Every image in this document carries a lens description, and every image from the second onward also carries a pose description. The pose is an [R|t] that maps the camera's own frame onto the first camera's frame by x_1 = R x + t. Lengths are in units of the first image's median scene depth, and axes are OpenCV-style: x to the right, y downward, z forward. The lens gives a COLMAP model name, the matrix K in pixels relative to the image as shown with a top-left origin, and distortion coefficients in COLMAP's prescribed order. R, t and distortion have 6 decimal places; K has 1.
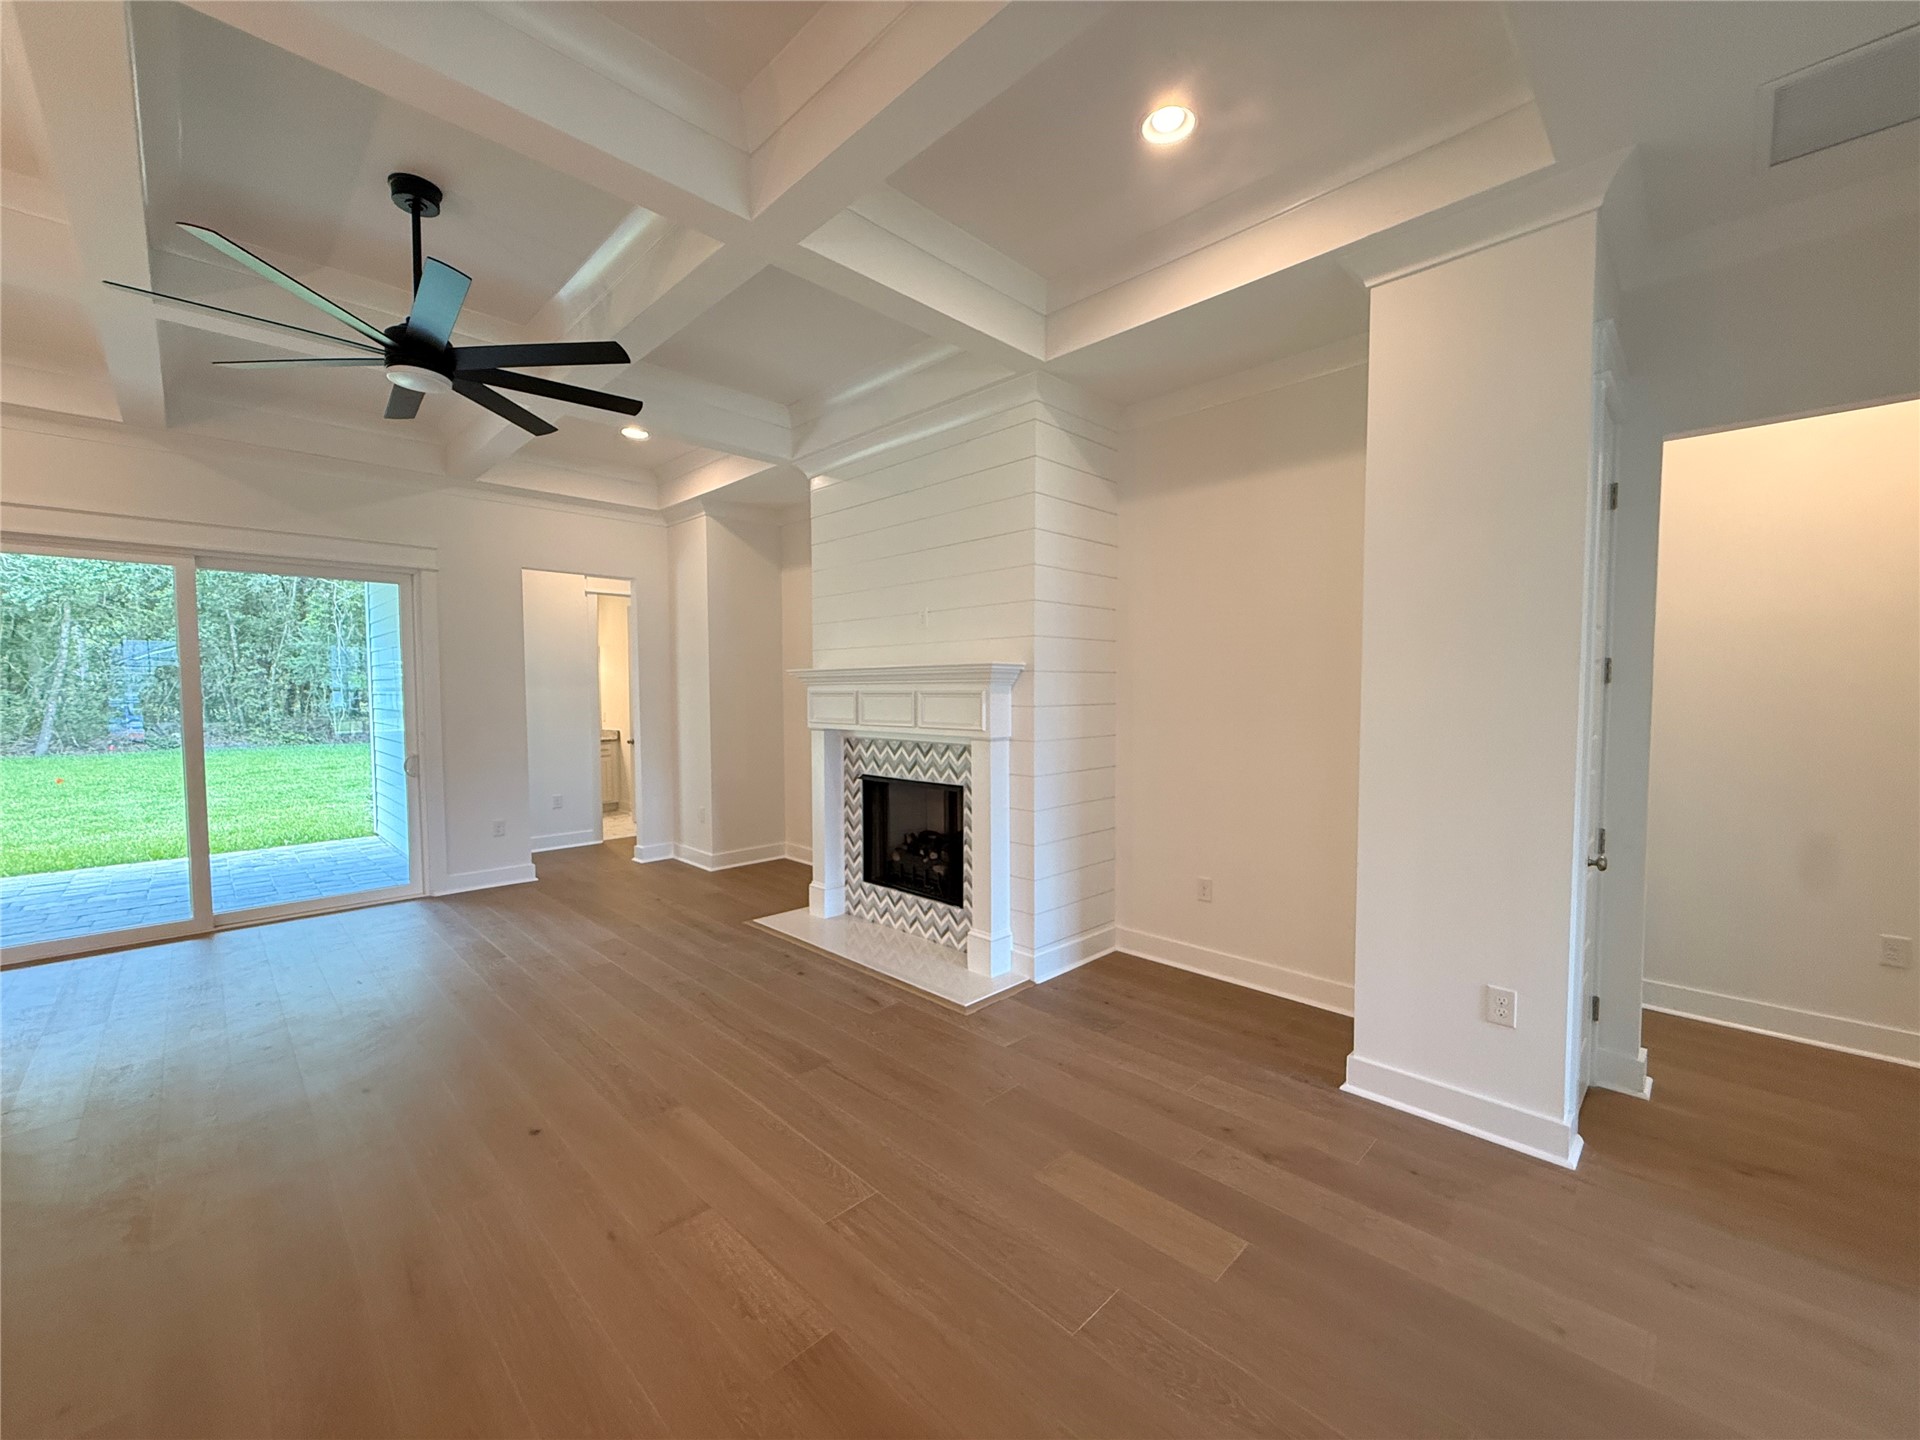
lens RADIAL K [[763.7, 0, 960.8], [0, 763.7, 721.5], [0, 0, 1]] dist [-0.001415, 0.000247]
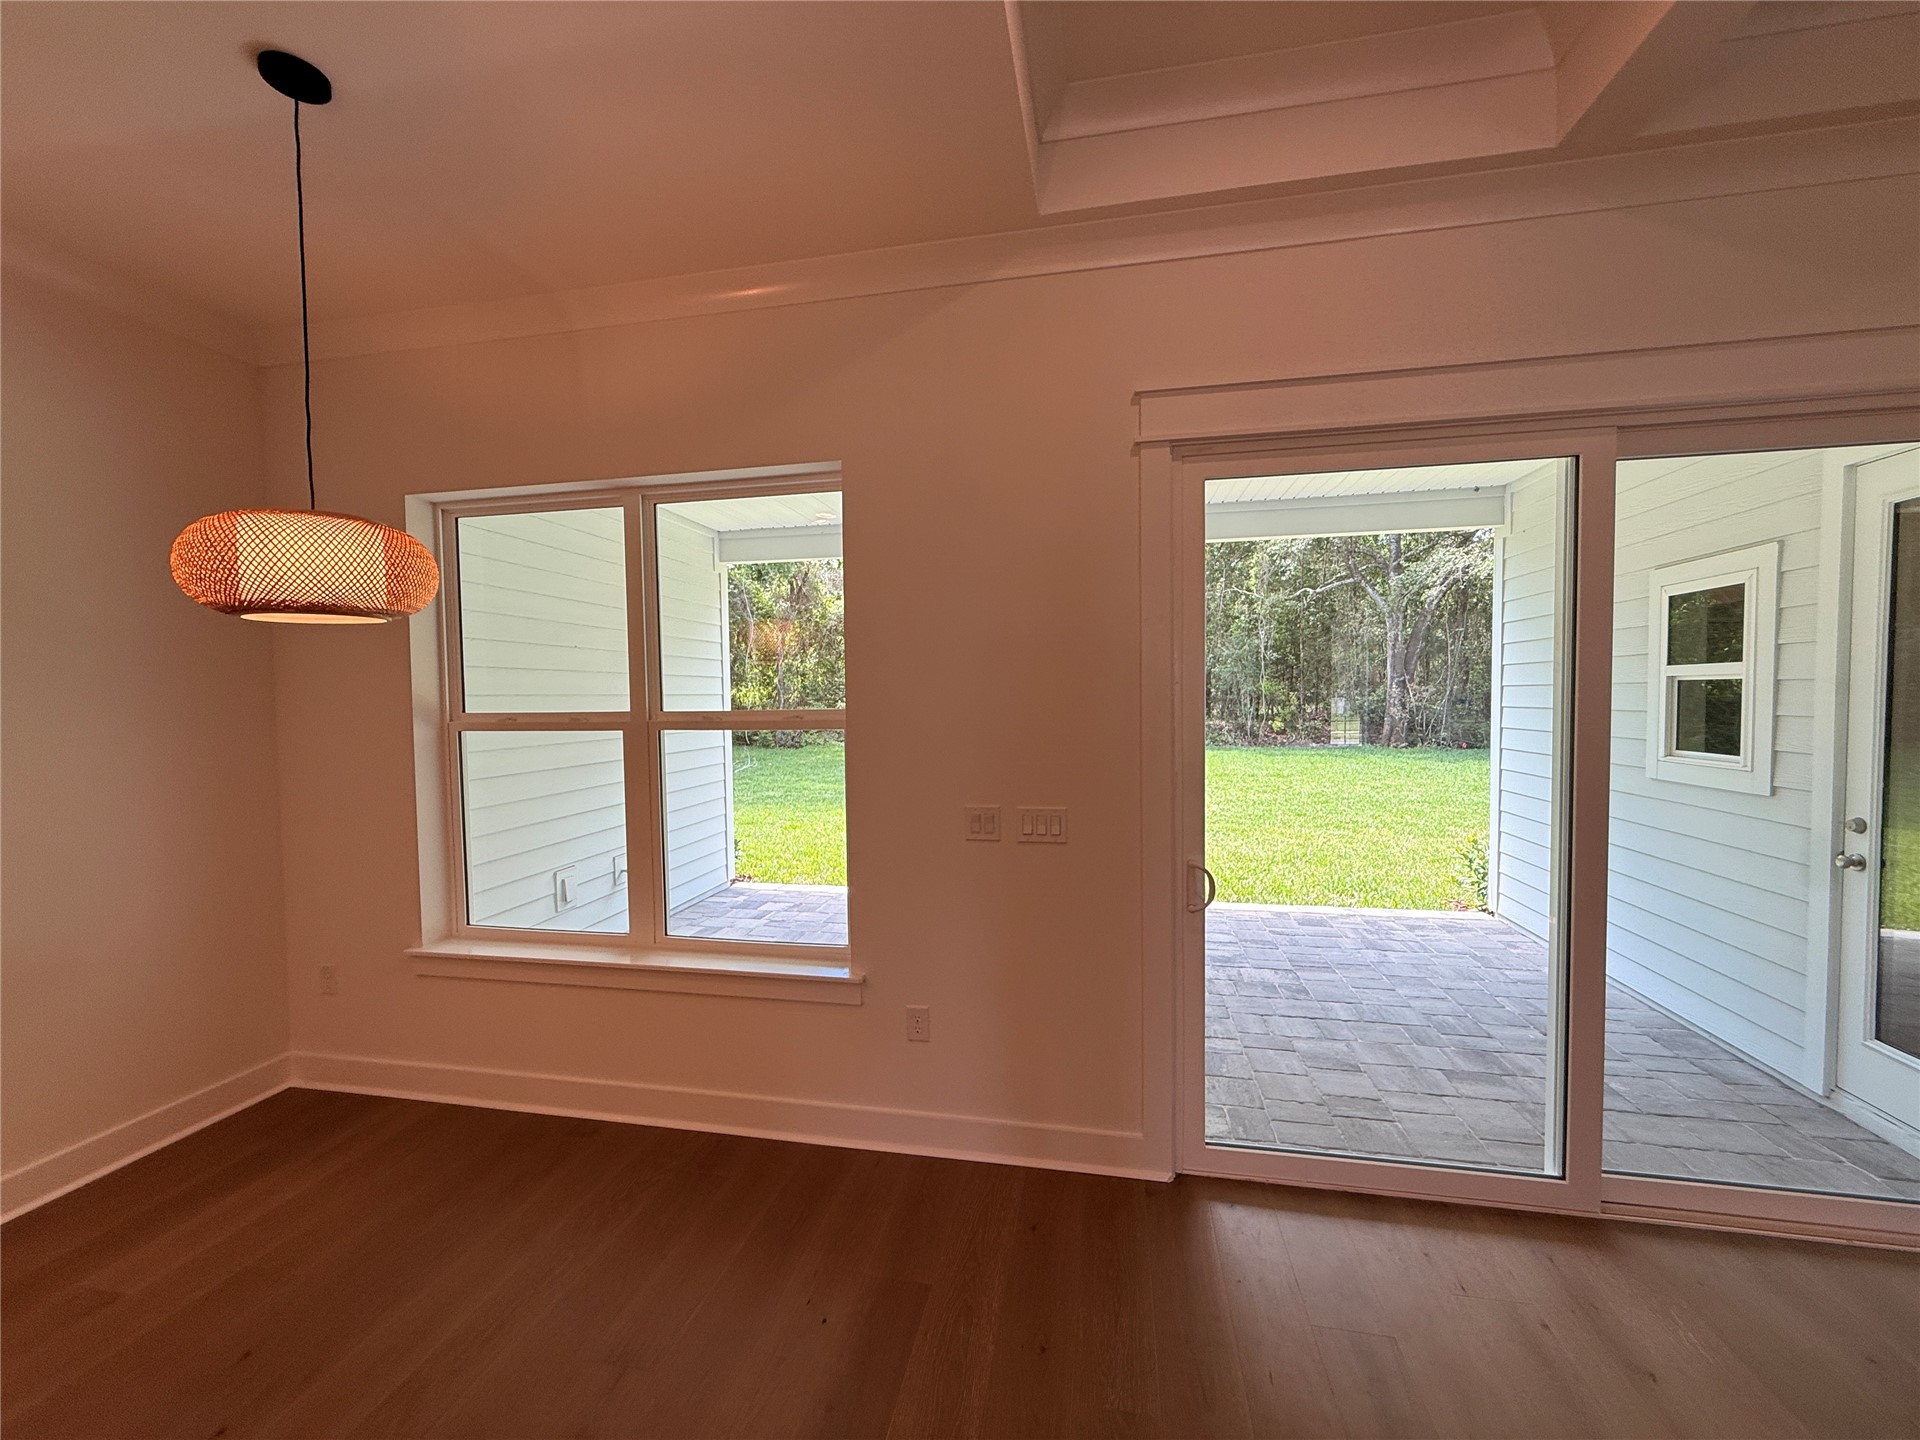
lens RADIAL K [[763.7, 0, 959.5], [0, 763.7, 722.2], [0, 0, 1]] dist [-0.001415, 0.000247]
pose [[0.553805, 0.026738, -0.832217, -0.814475], [-0.028686, 0.999504, 0.013023, -0.029509], [0.832152, 0.016661, 0.554297, 0.396644]]
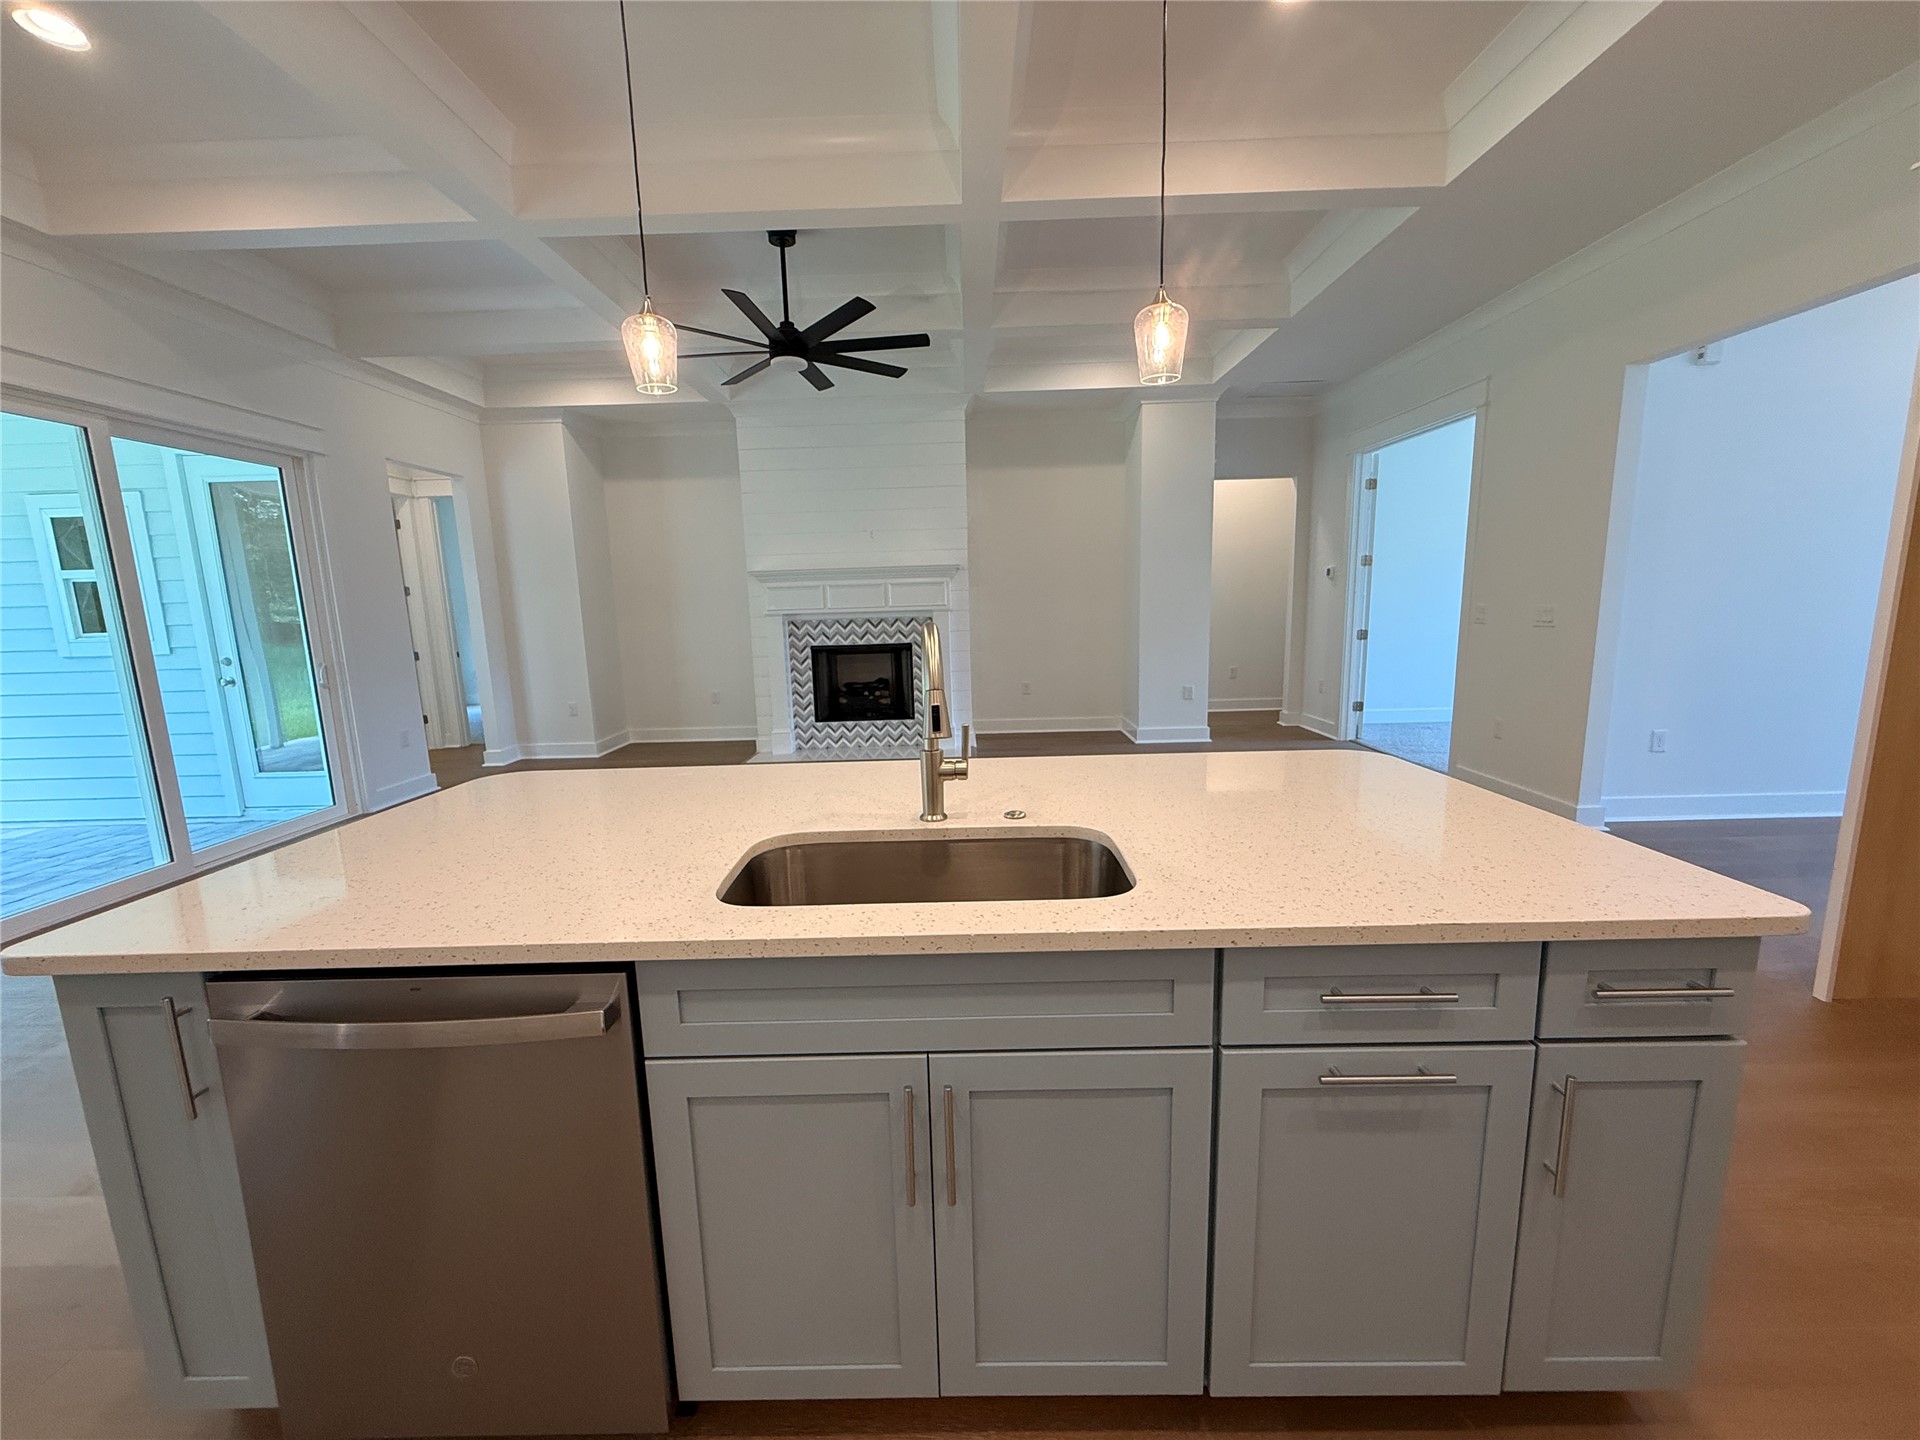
lens RADIAL K [[763.7, 0, 960.4], [0, 763.7, 717.5], [0, 0, 1]] dist [-0.001415, 0.000247]
pose [[0.711962, -0.124814, 0.691036, -0.938382], [0.055409, 0.990994, 0.121905, 0.044424], [-0.700028, -0.048502, 0.712466, -0.199746]]
